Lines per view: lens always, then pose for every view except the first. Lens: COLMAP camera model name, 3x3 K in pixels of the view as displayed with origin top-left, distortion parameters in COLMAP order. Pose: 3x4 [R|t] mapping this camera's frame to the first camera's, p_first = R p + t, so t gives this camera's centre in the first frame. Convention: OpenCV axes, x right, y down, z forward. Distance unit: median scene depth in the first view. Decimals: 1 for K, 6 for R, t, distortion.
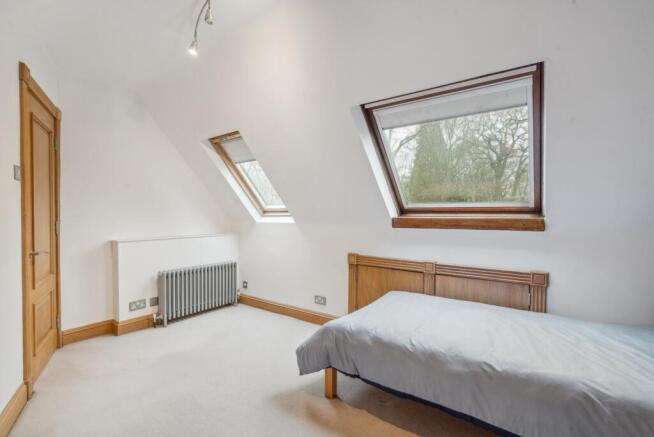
lens RADIAL K [[310.8, 0, 327.7], [0, 310.8, 215.1], [0, 0, 1]] dist [0.001737, -0.000082]
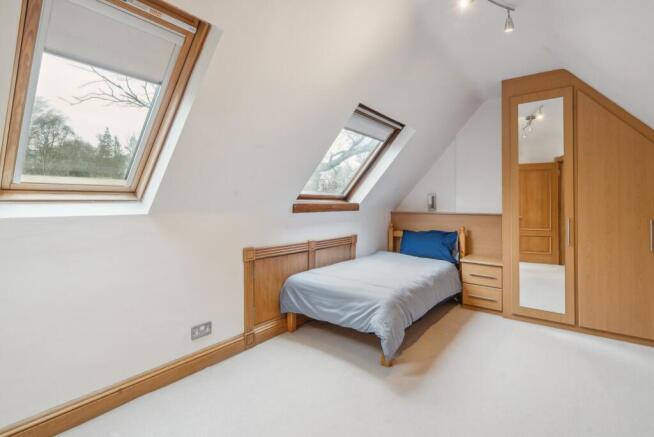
lens RADIAL K [[310.8, 0, 327.7], [0, 310.8, 215.1], [0, 0, 1]] dist [0.001737, -0.000082]
pose [[0.045004, -0.028288, 0.998586, -0.810831], [0.009990, 0.999562, 0.027866, 0.022614], [-0.998937, 0.008722, 0.045267, 0.877858]]
